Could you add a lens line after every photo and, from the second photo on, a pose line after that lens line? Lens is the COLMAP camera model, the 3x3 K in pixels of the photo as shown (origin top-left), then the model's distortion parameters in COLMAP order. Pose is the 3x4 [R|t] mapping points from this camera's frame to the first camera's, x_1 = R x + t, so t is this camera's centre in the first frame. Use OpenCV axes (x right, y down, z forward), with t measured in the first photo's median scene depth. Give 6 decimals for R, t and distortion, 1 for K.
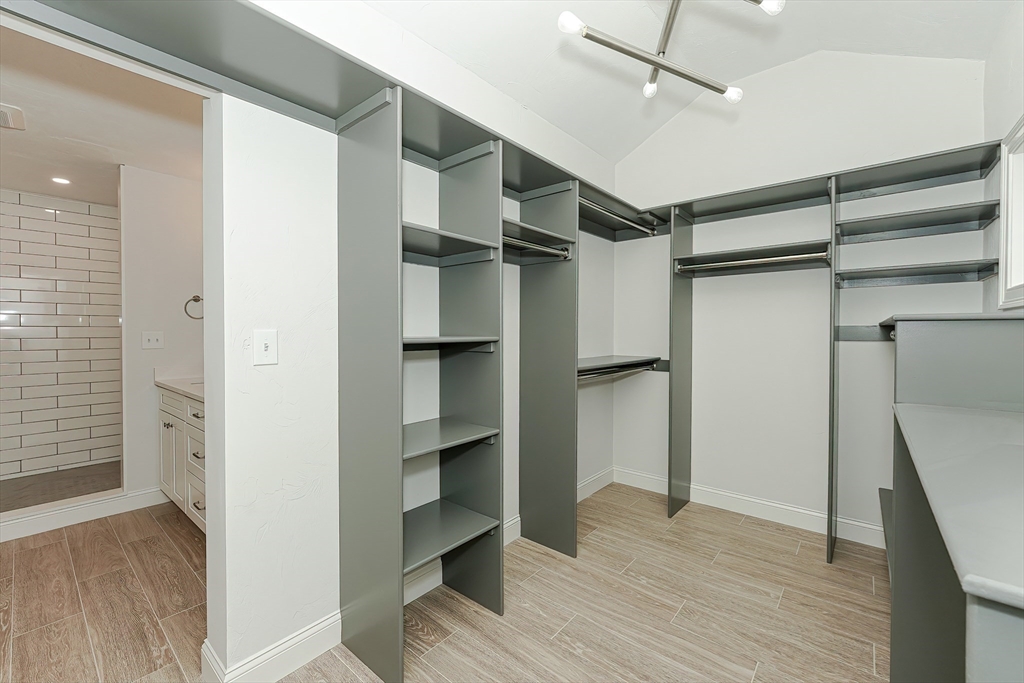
lens RADIAL K [[417.5, 0, 507.4], [0, 417.5, 335.3], [0, 0, 1]] dist [-0.015313, 0.002861]
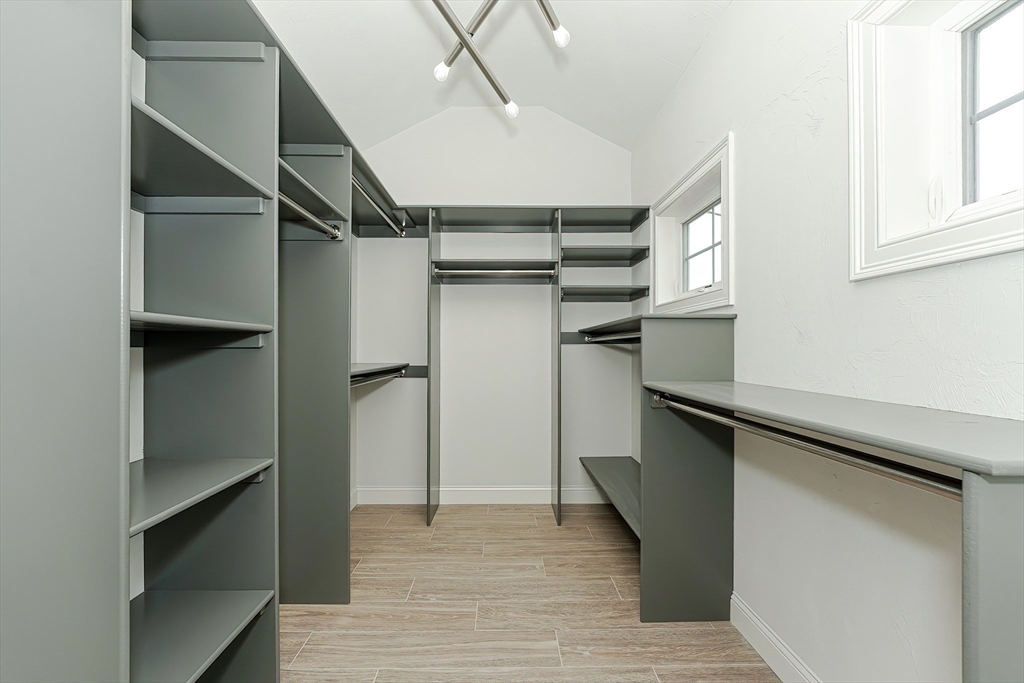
lens RADIAL K [[417.5, 0, 506.2], [0, 417.5, 348.3], [0, 0, 1]] dist [-0.015313, 0.002861]
pose [[0.753365, 0.000961, 0.657602, -0.143268], [0.005604, 0.999953, -0.007881, 0.038299], [-0.657579, 0.009623, 0.753324, 0.172738]]
